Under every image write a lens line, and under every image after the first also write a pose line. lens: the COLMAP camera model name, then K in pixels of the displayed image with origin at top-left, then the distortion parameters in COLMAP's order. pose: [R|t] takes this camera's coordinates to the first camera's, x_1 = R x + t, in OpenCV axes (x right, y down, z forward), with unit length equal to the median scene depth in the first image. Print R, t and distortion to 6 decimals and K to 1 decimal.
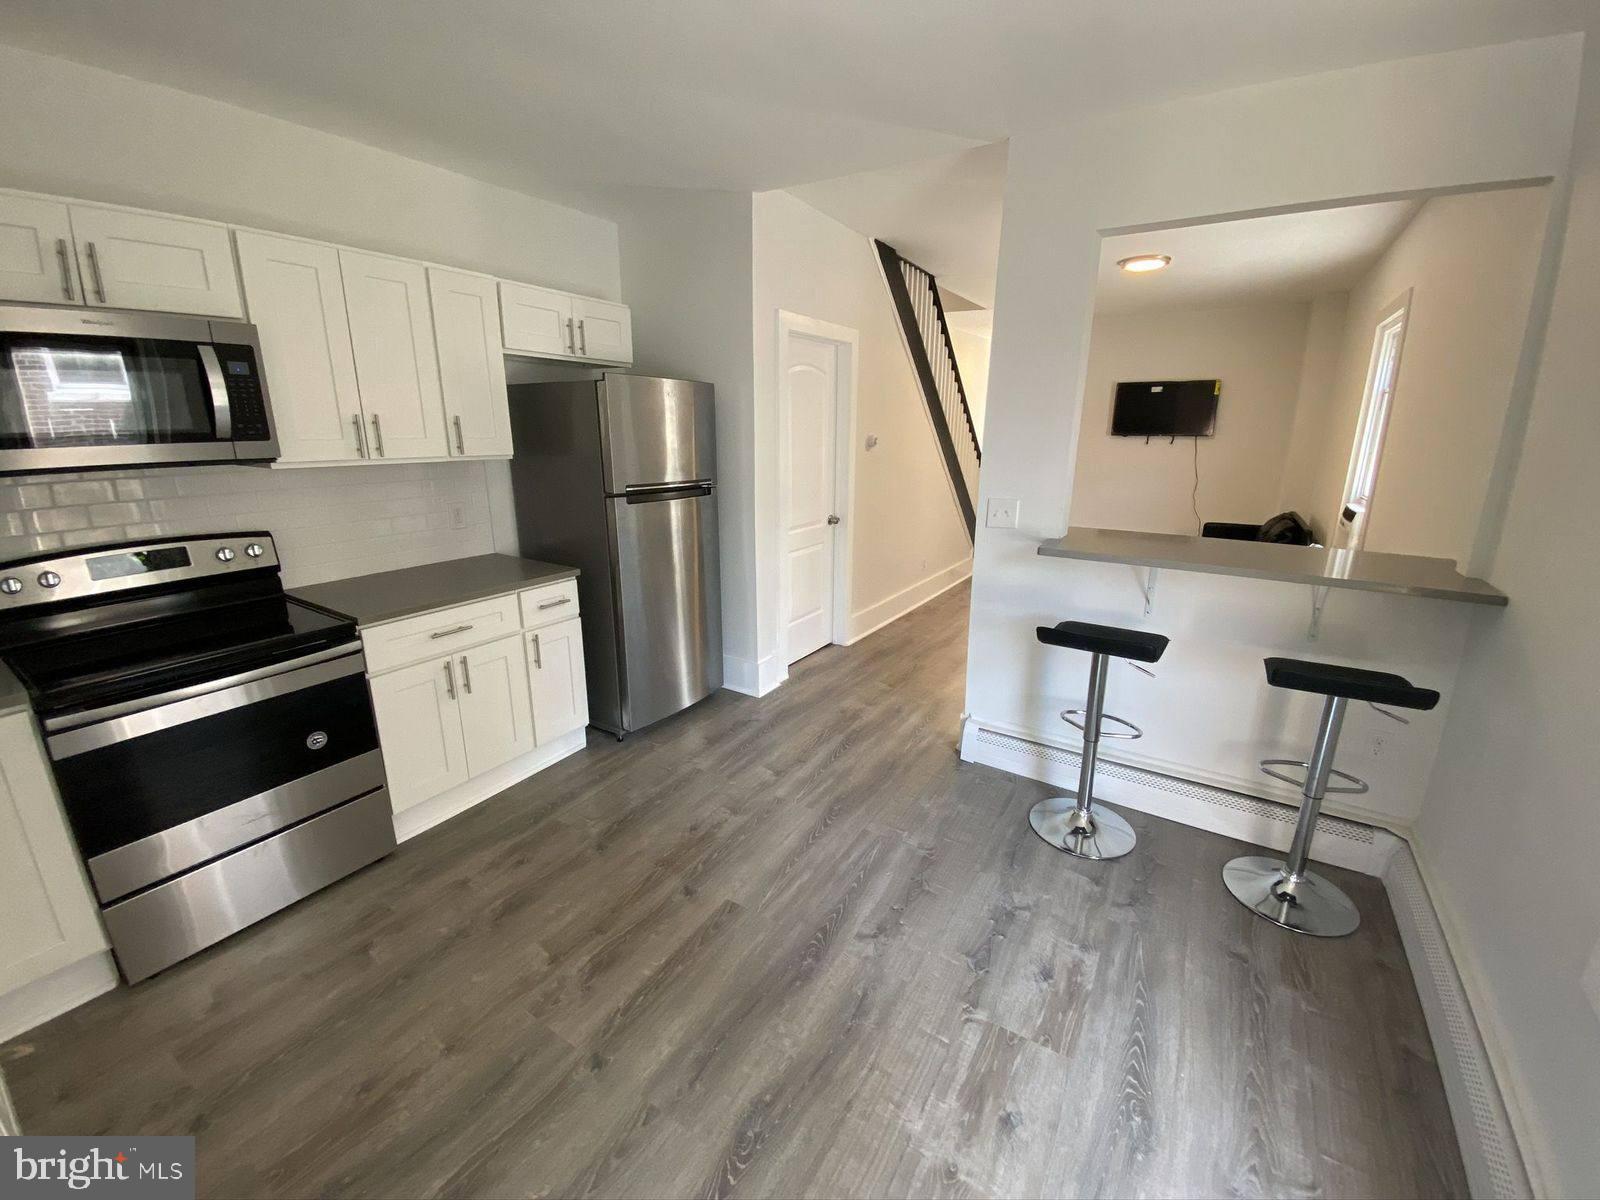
lens RADIAL K [[639.3, 0, 798.0], [0, 639.3, 597.9], [0, 0, 1]] dist [0.037048, -0.027485]
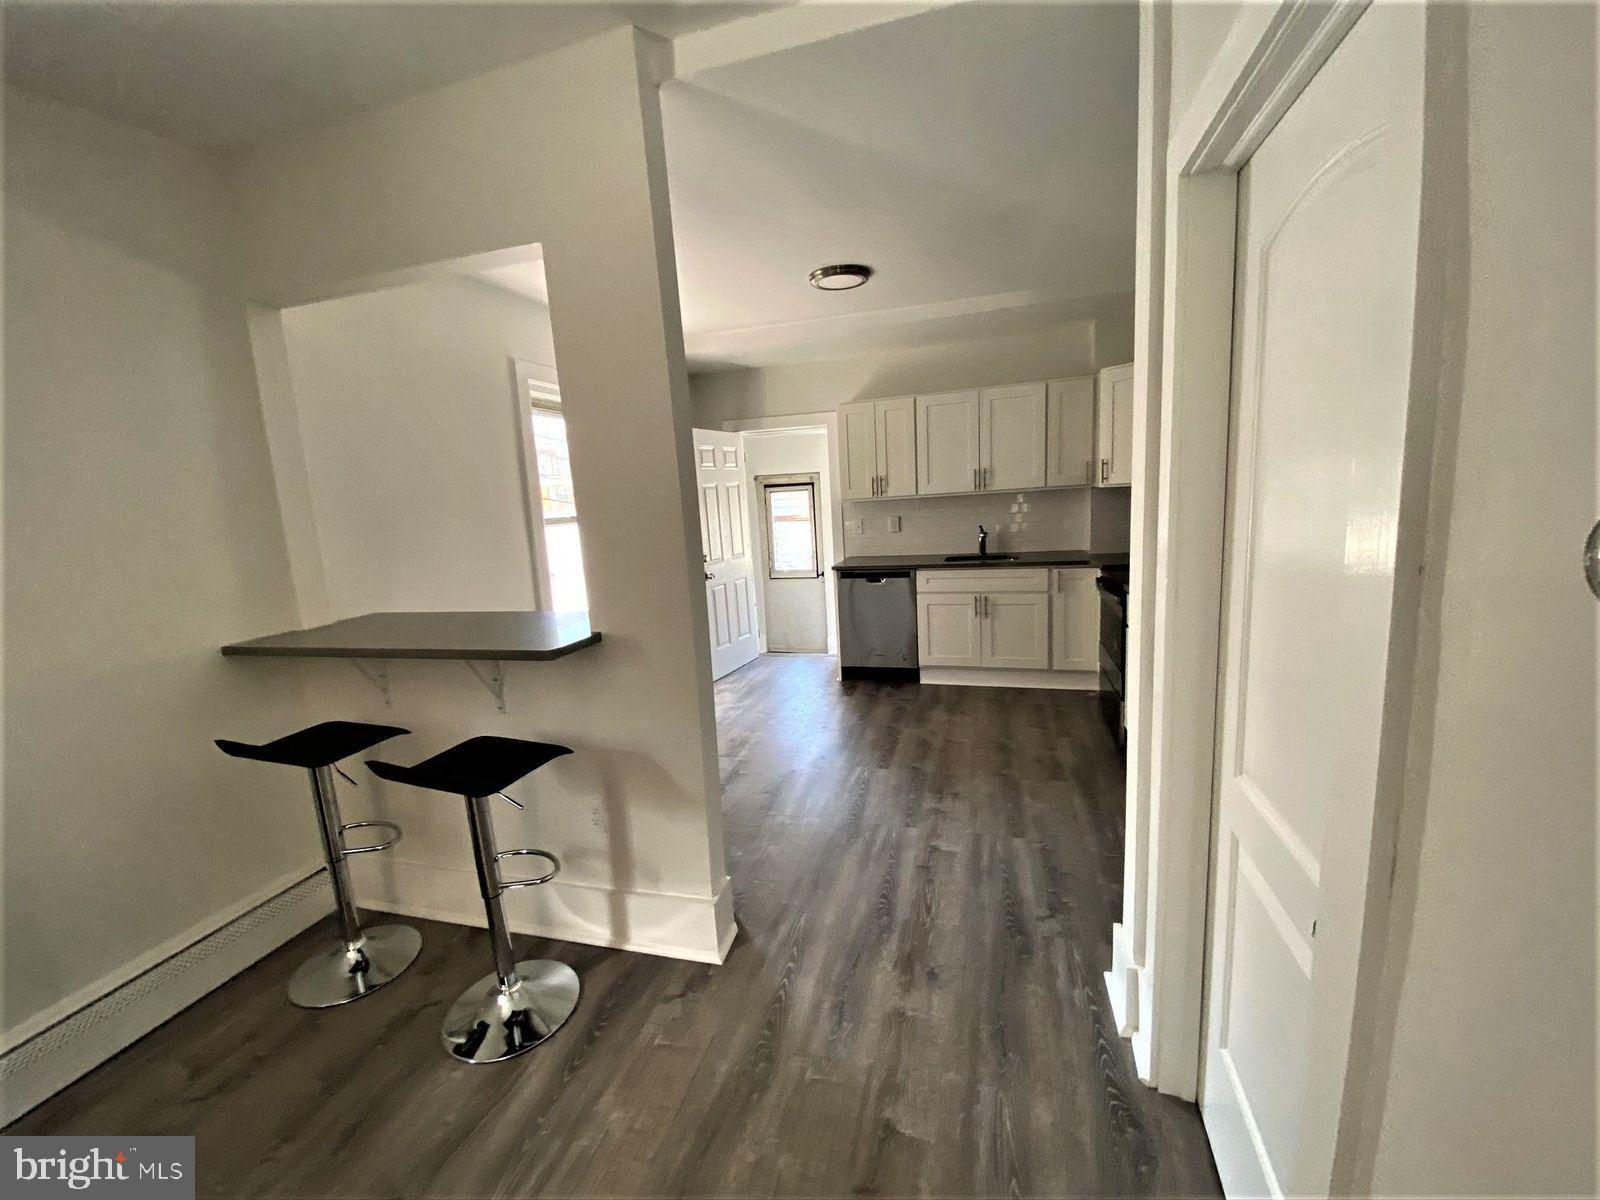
lens RADIAL K [[639.3, 0, 798.0], [0, 639.3, 597.9], [0, 0, 1]] dist [0.037048, -0.027485]
pose [[-0.958808, 0.101938, -0.265135, 0.391172], [-0.014267, 0.914929, 0.403362, -0.449990], [0.283697, 0.390530, -0.875787, 1.756138]]
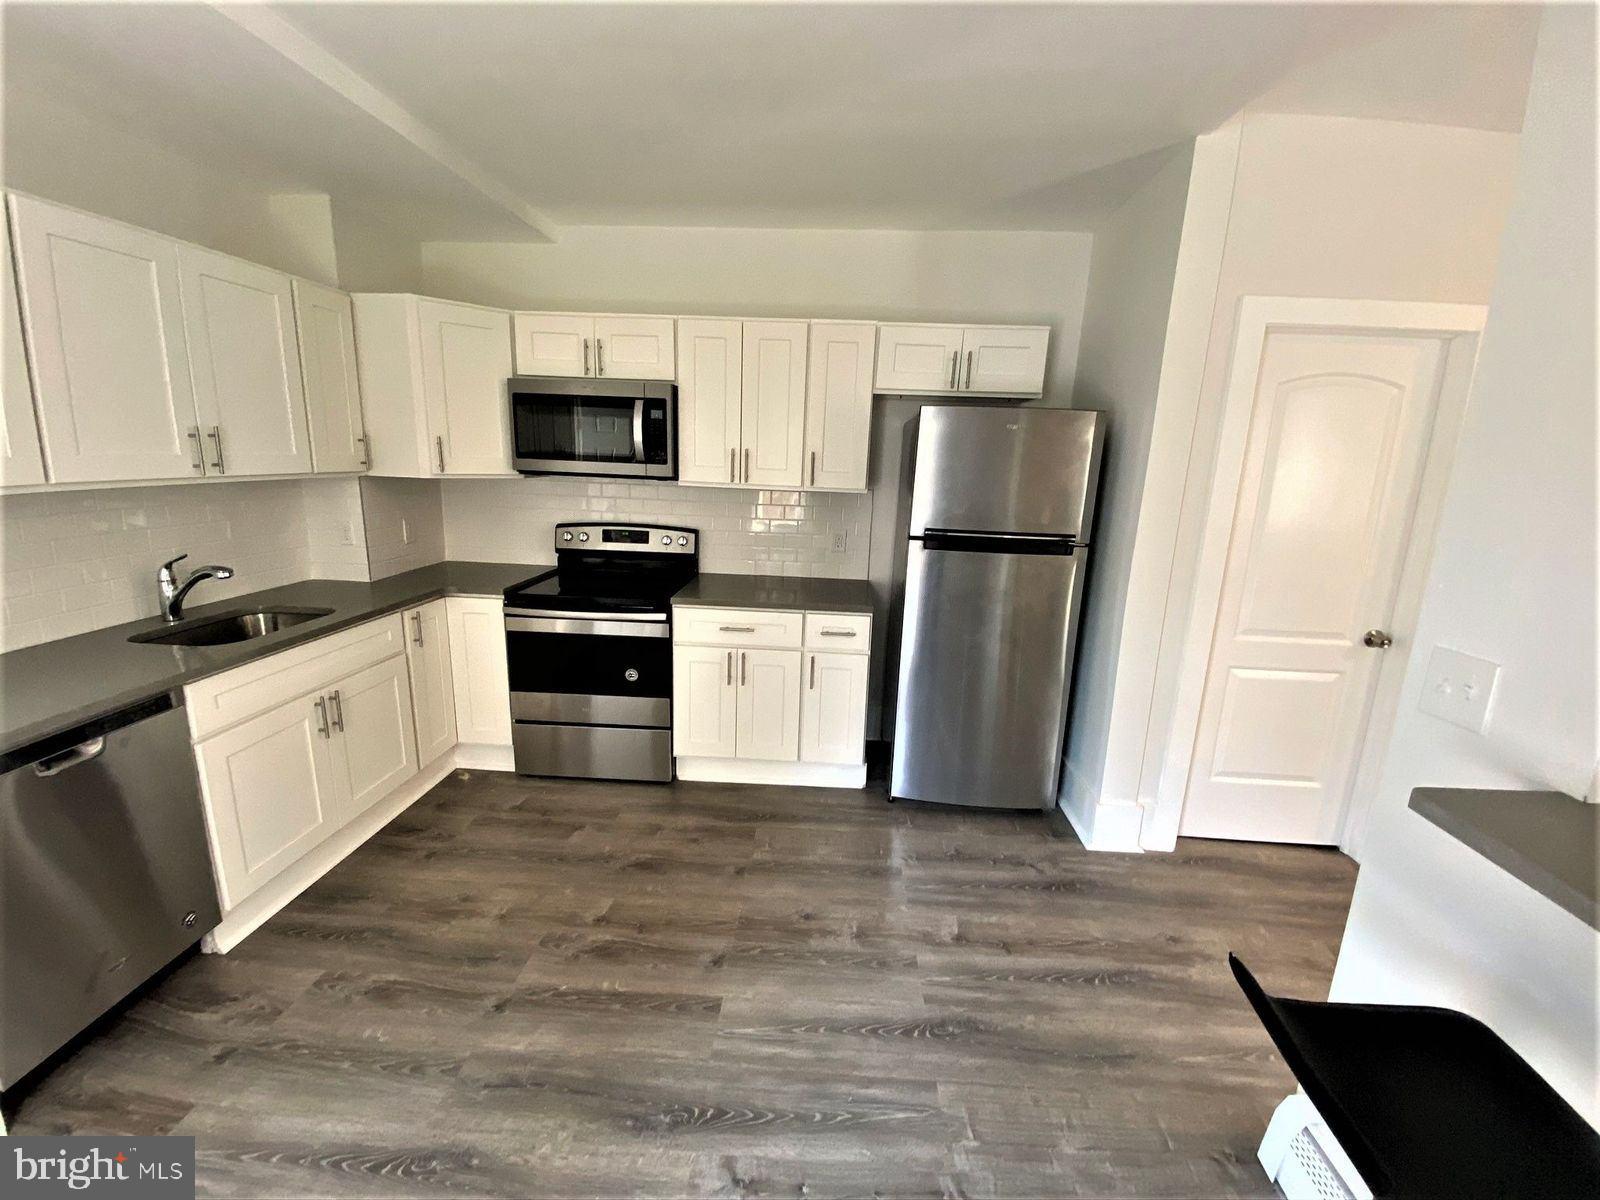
lens RADIAL K [[651.1, 0, 796.7], [0, 651.1, 590.5], [0, 0, 1]] dist [0.031599, -0.021667]
pose [[0.489554, 0.194825, -0.849930, 0.474441], [-0.260327, 0.962923, 0.070780, -0.118903], [0.832206, 0.186609, 0.522121, 0.423791]]
